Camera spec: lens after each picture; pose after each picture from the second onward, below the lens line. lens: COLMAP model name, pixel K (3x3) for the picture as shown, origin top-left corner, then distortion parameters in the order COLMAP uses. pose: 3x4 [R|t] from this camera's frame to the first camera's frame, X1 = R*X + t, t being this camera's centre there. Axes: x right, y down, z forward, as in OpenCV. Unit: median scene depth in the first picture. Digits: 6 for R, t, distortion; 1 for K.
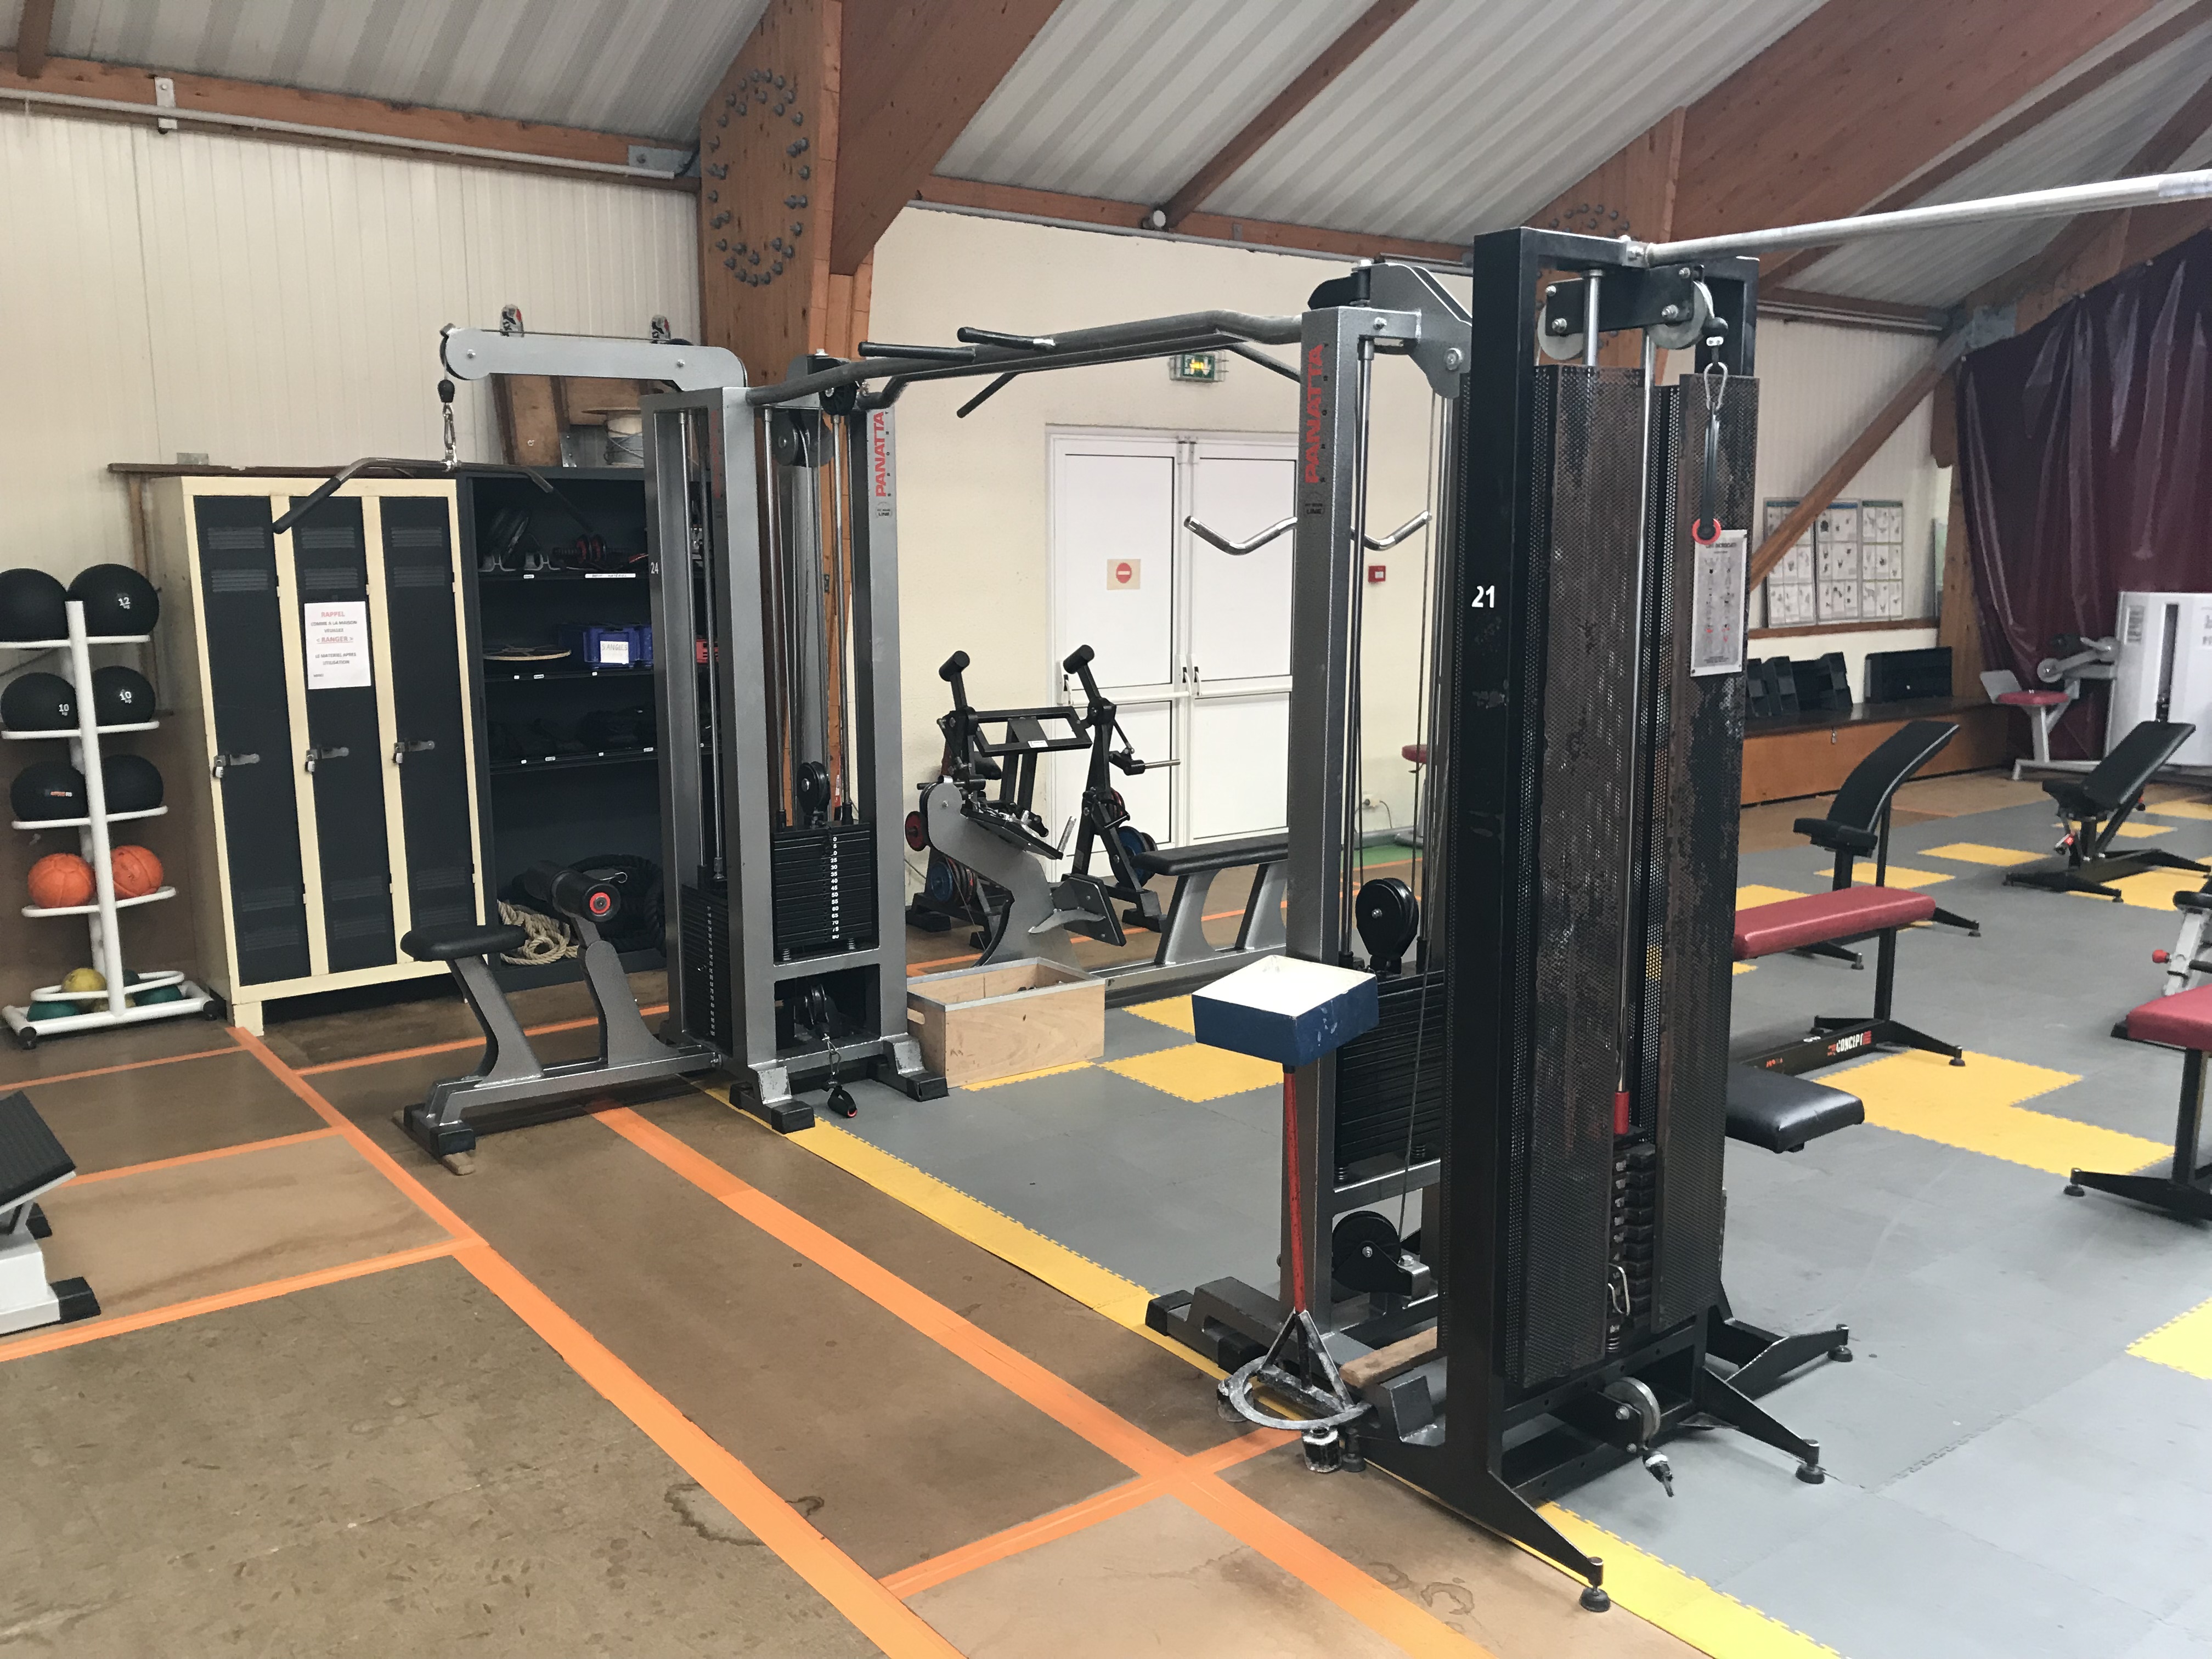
lens RADIAL K [[1818.7, 0, 1073.4], [0, 1818.7, 832.6], [0, 0, 1]] dist [0.034306, -0.043780]
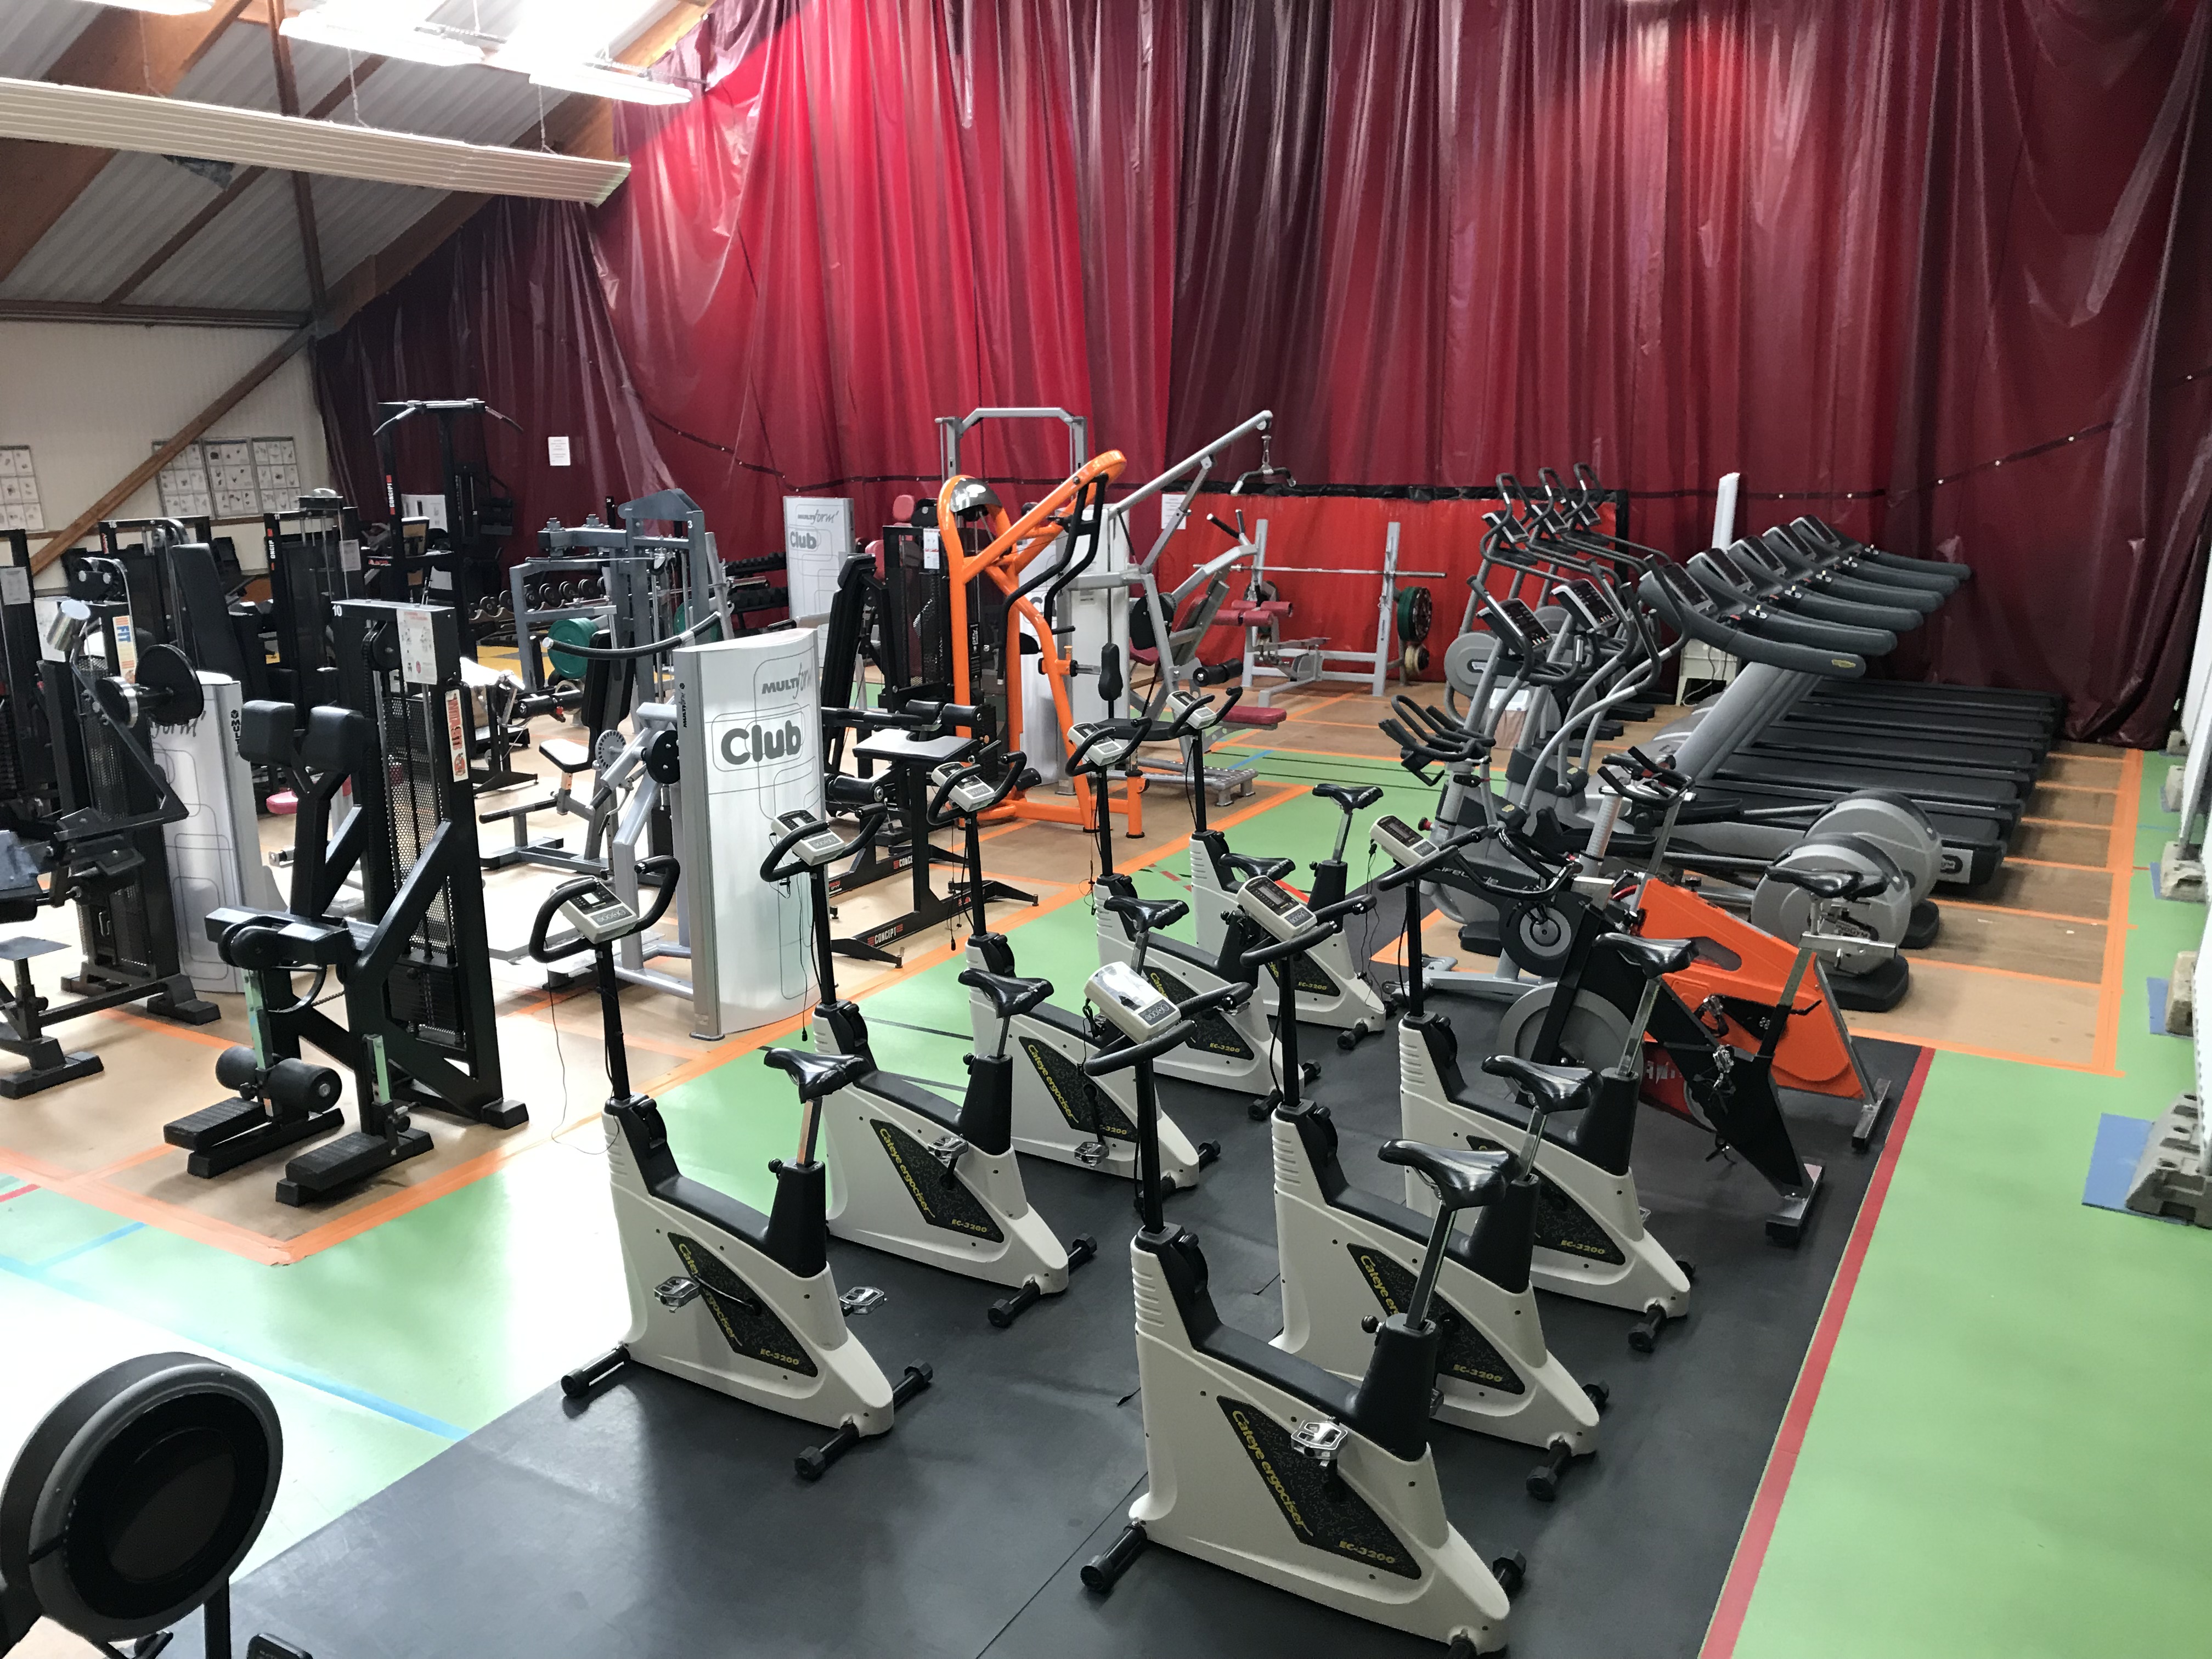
lens RADIAL K [[1818.7, 0, 1068.0], [0, 1818.7, 838.5], [0, 0, 1]] dist [0.034306, -0.043780]
pose [[0.920733, -0.099994, 0.377163, 0.875301], [0.071966, 0.993542, 0.087726, 0.139214], [-0.383499, -0.053630, 0.921983, -1.413619]]
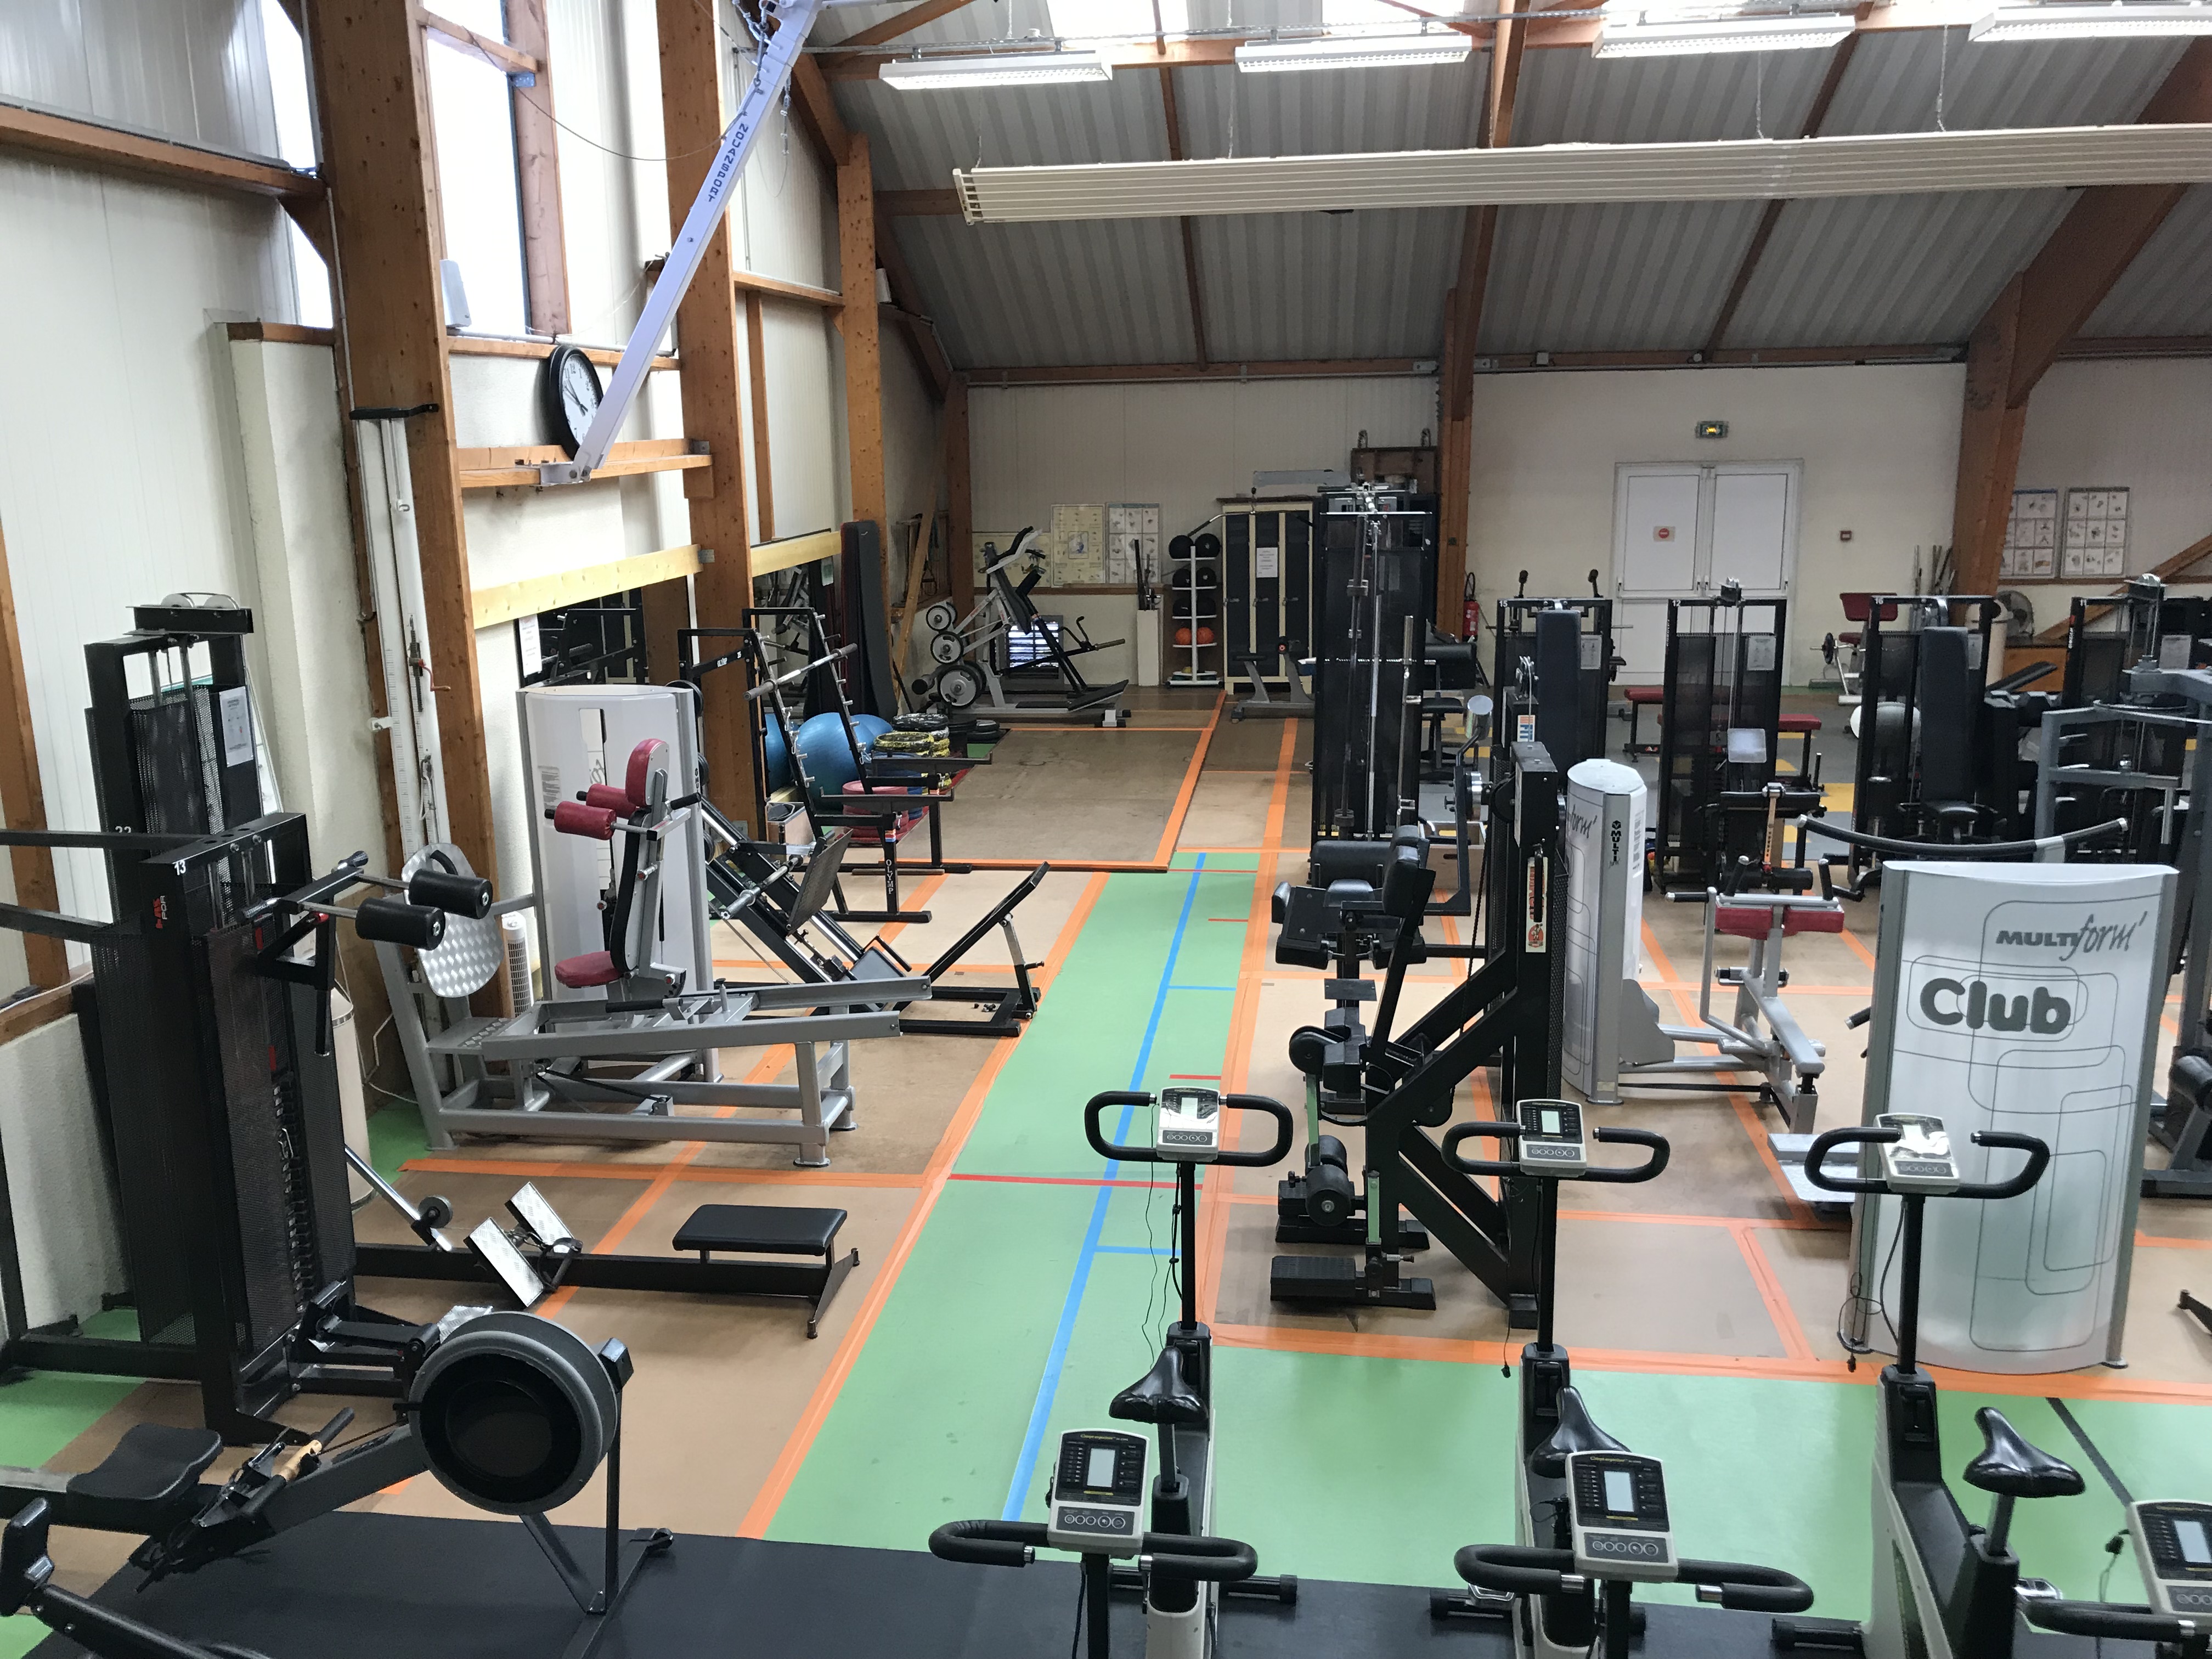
lens RADIAL K [[1818.7, 0, 1071.3], [0, 1818.7, 838.9], [0, 0, 1]] dist [0.034306, -0.043780]
pose [[0.708342, 0.144628, -0.690894, 1.352189], [-0.097071, 0.989444, 0.107603, 0.049480], [0.699163, -0.009154, 0.714904, -1.214546]]
